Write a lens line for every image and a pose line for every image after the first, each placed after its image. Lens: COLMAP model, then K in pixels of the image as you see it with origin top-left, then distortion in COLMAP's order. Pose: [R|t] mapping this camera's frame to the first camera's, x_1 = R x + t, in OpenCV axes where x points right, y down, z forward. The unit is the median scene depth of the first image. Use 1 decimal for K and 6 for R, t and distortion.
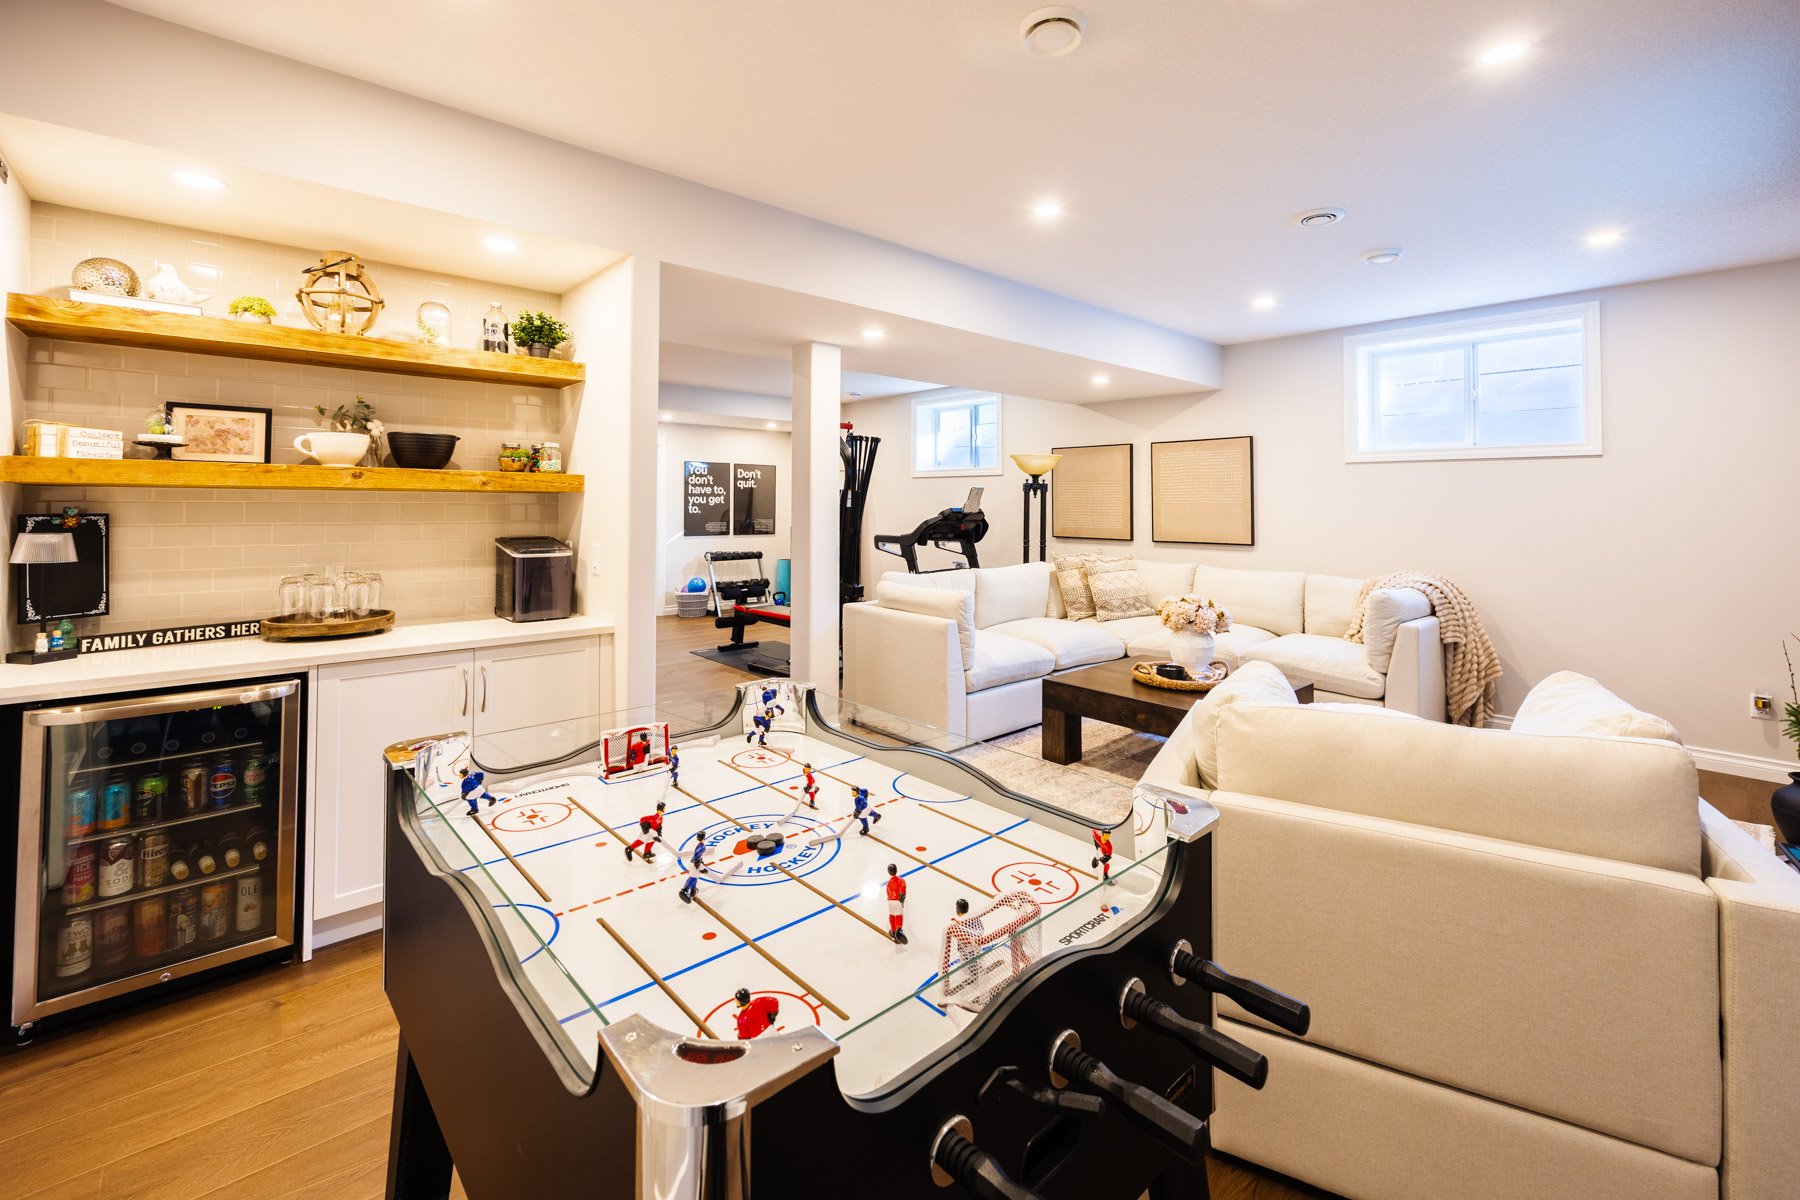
lens RADIAL K [[754.0, 0, 895.9], [0, 754.0, 493.6], [0, 0, 1]] dist [-0.001181, -0.001168]
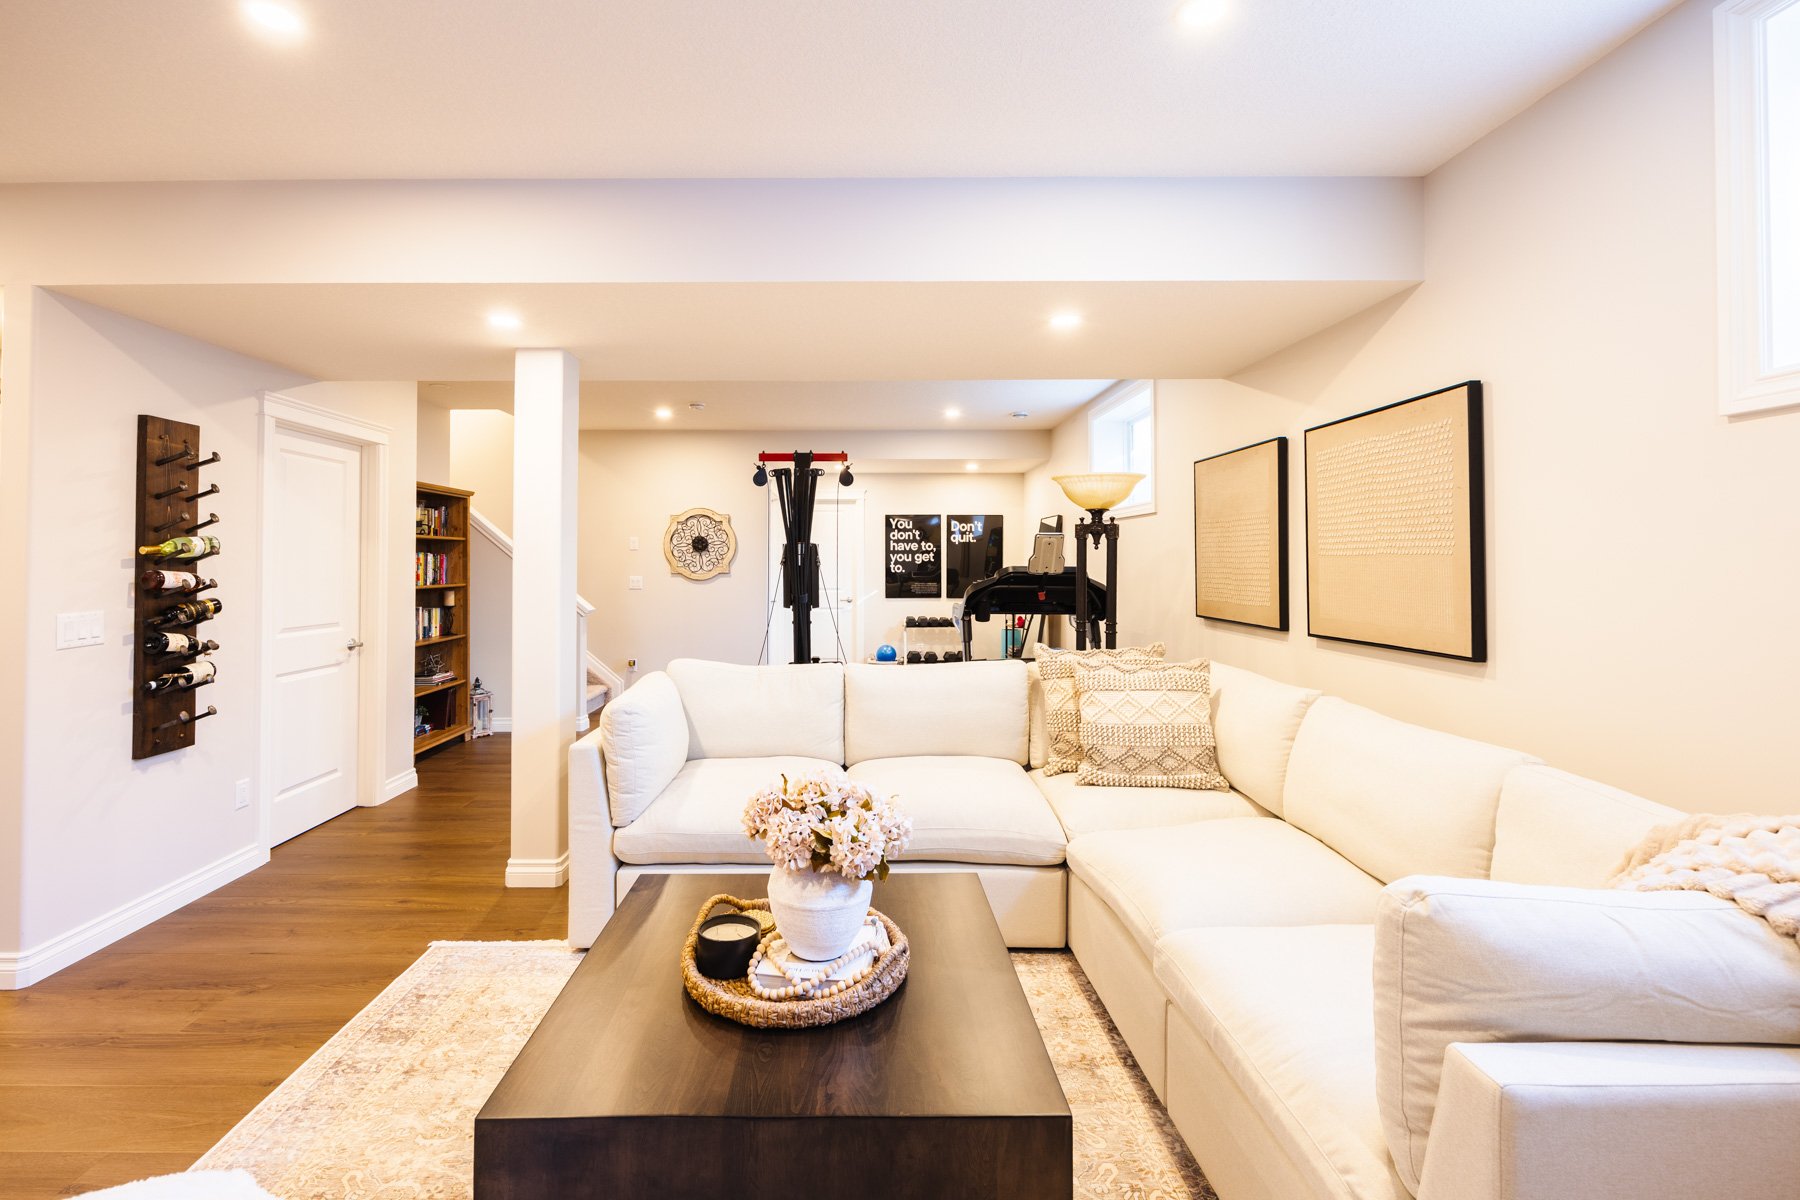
lens RADIAL K [[754.0, 0, 885.4], [0, 754.0, 559.1], [0, 0, 1]] dist [-0.001181, -0.001168]
pose [[0.760752, -0.009124, -0.648978, 0.618437], [0.015857, 0.999864, 0.004531, 0.012144], [0.648849, -0.013738, 0.760793, 0.631373]]
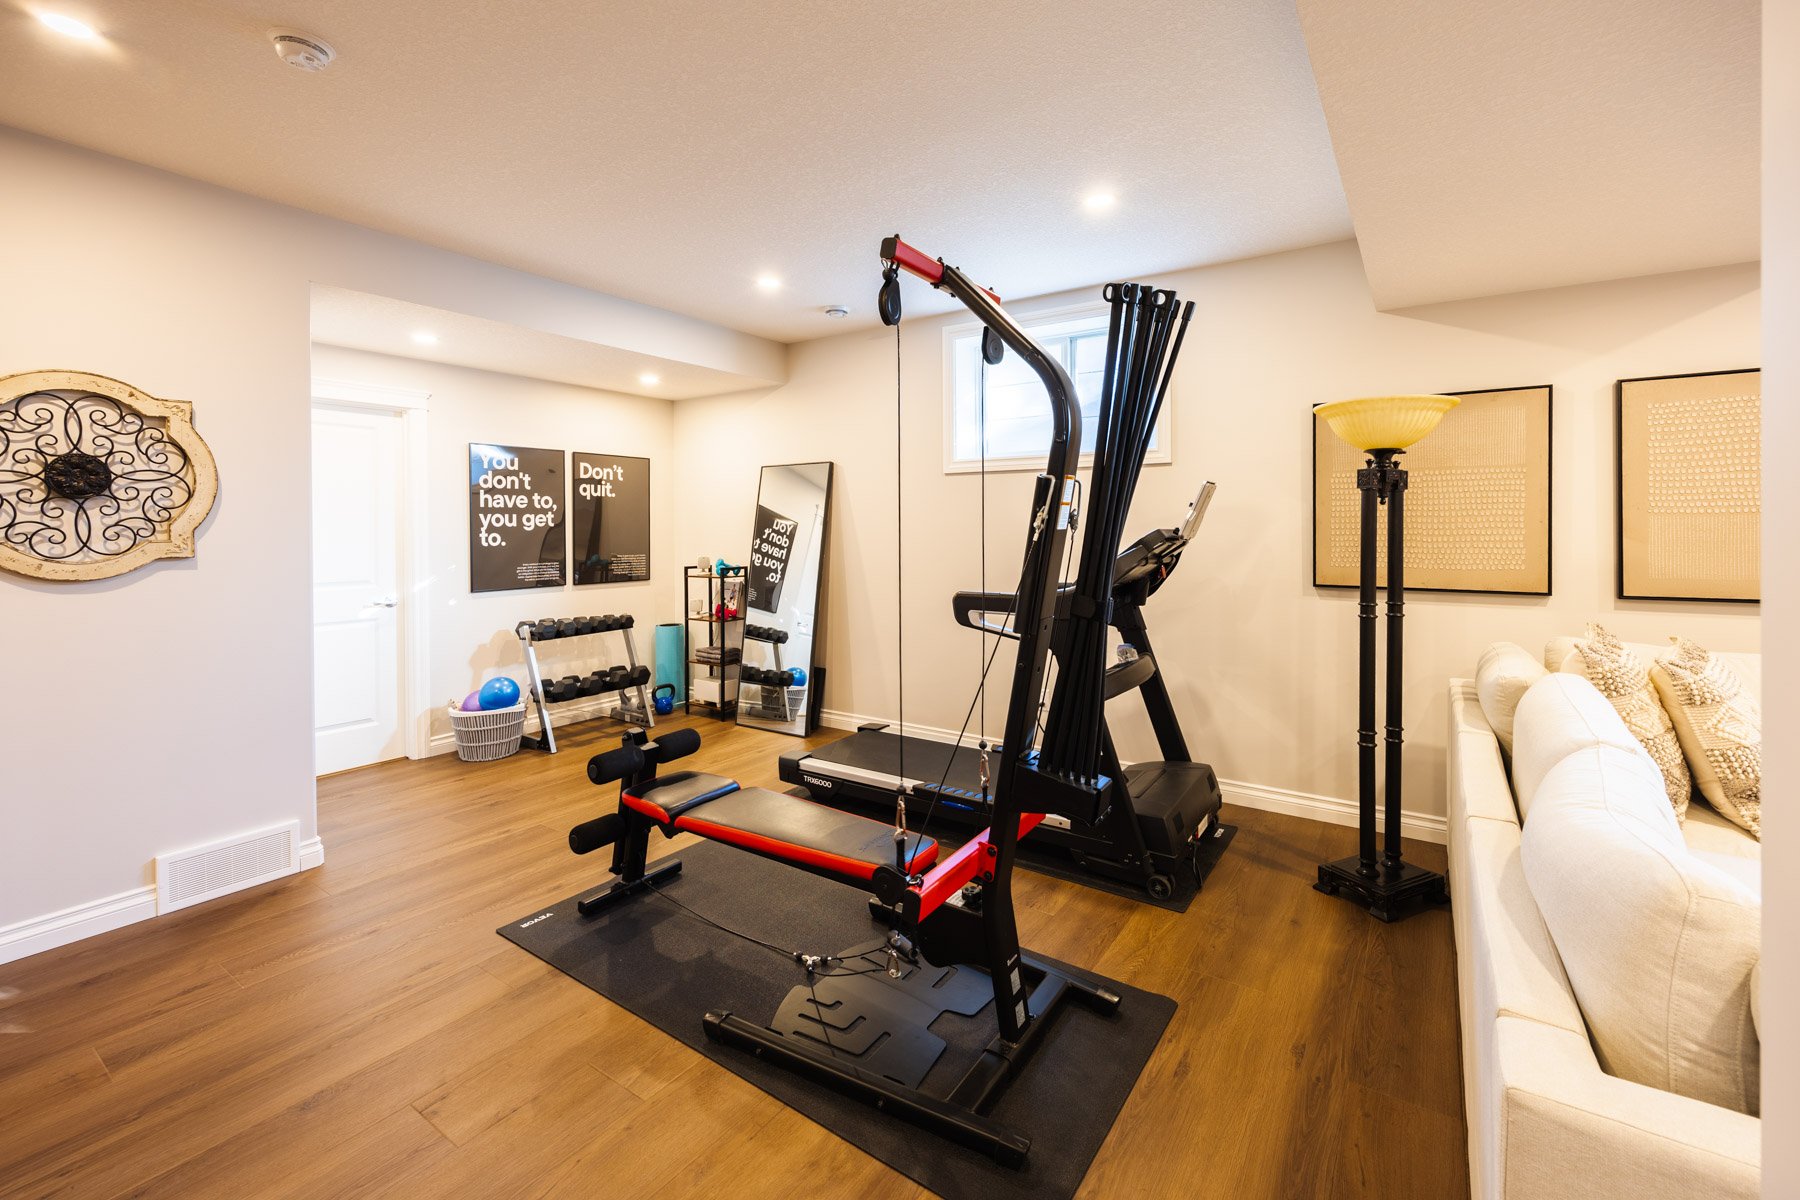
lens RADIAL K [[754.0, 0, 917.2], [0, 754.0, 526.0], [0, 0, 1]] dist [-0.001181, -0.001168]
pose [[0.965078, -0.008572, 0.261822, -0.251784], [0.005030, 0.999887, 0.014196, 0.013502], [-0.261914, -0.012383, 0.965012, 0.885311]]
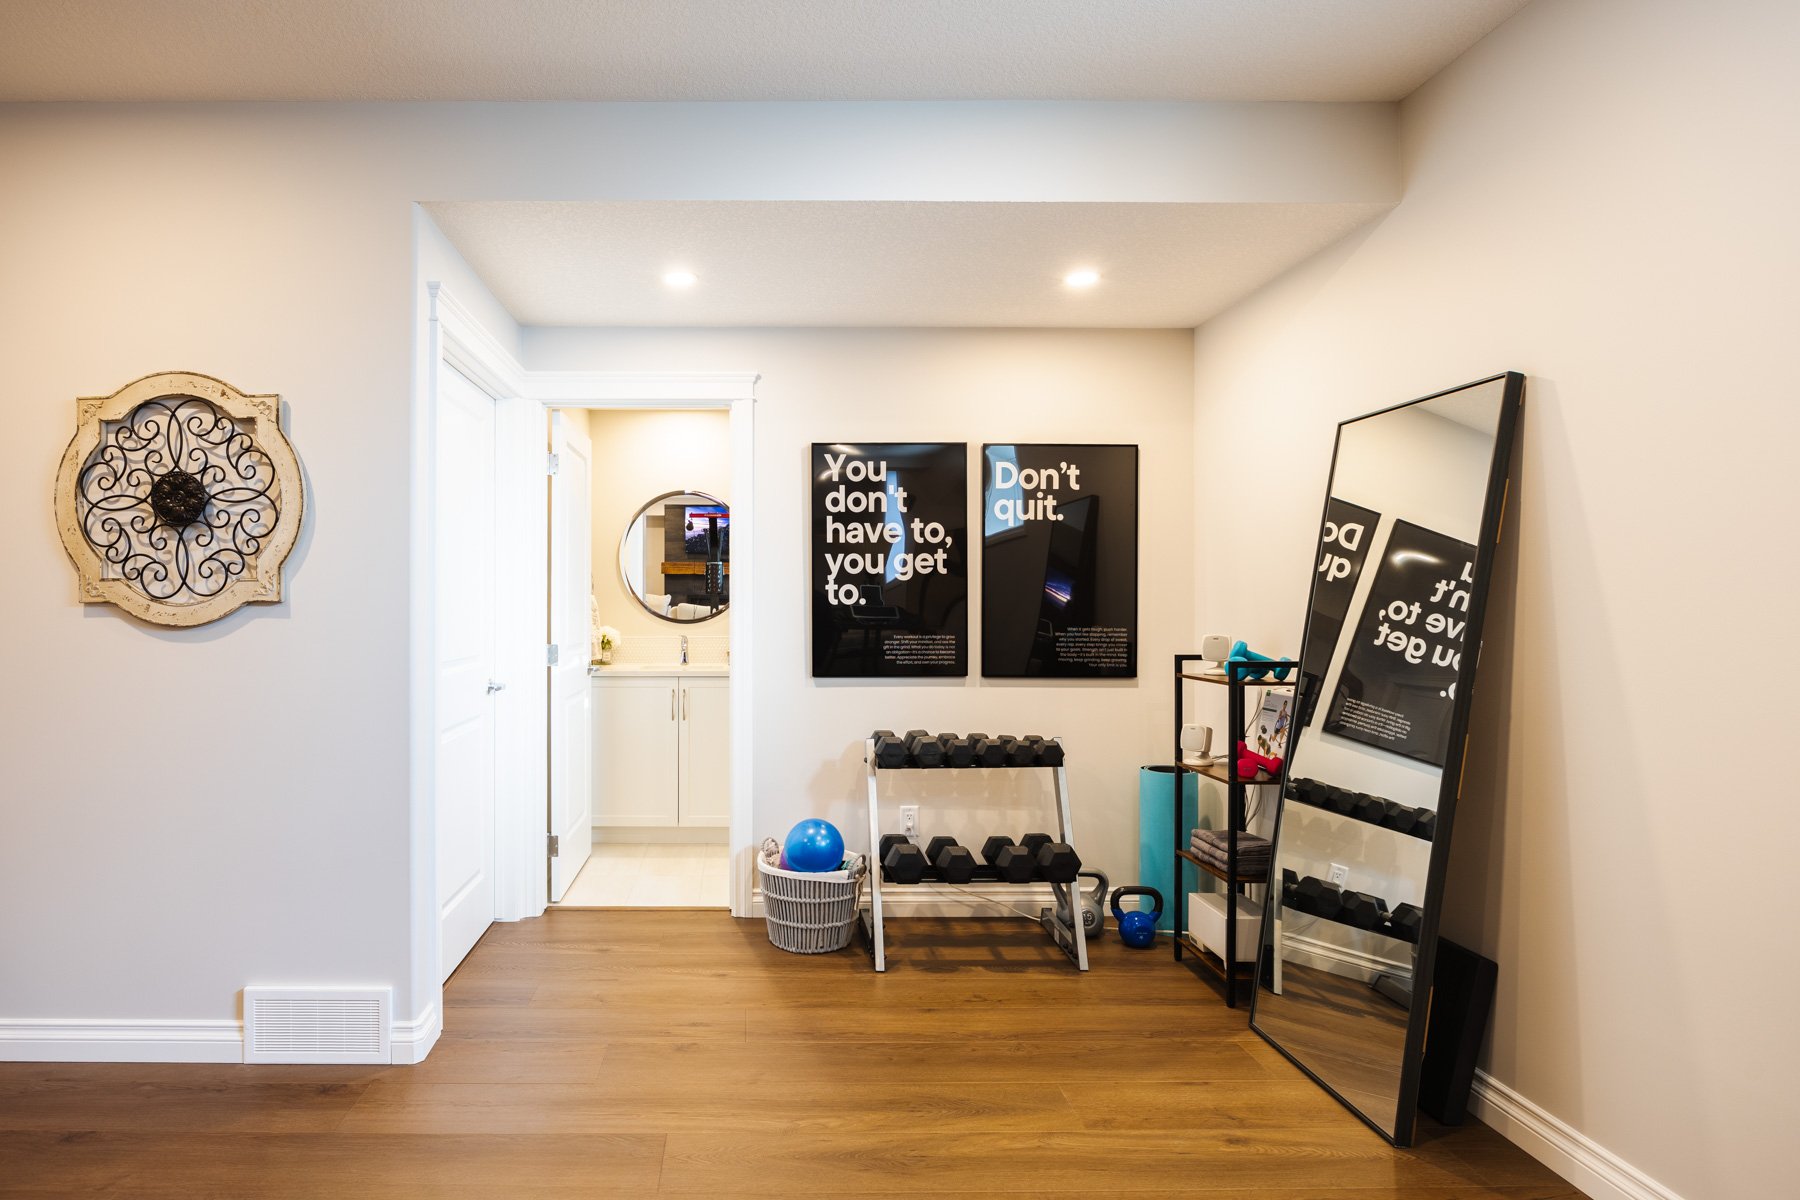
lens RADIAL K [[956.5, 0, 791.1], [0, 956.5, 601.3], [0, 0, 1]] dist [-0.002799, 0.001148]
pose [[0.762213, -0.003893, -0.647315, -0.046365], [0.010865, 0.999918, 0.006779, 0.043571], [0.647235, -0.012200, 0.762193, 1.380417]]
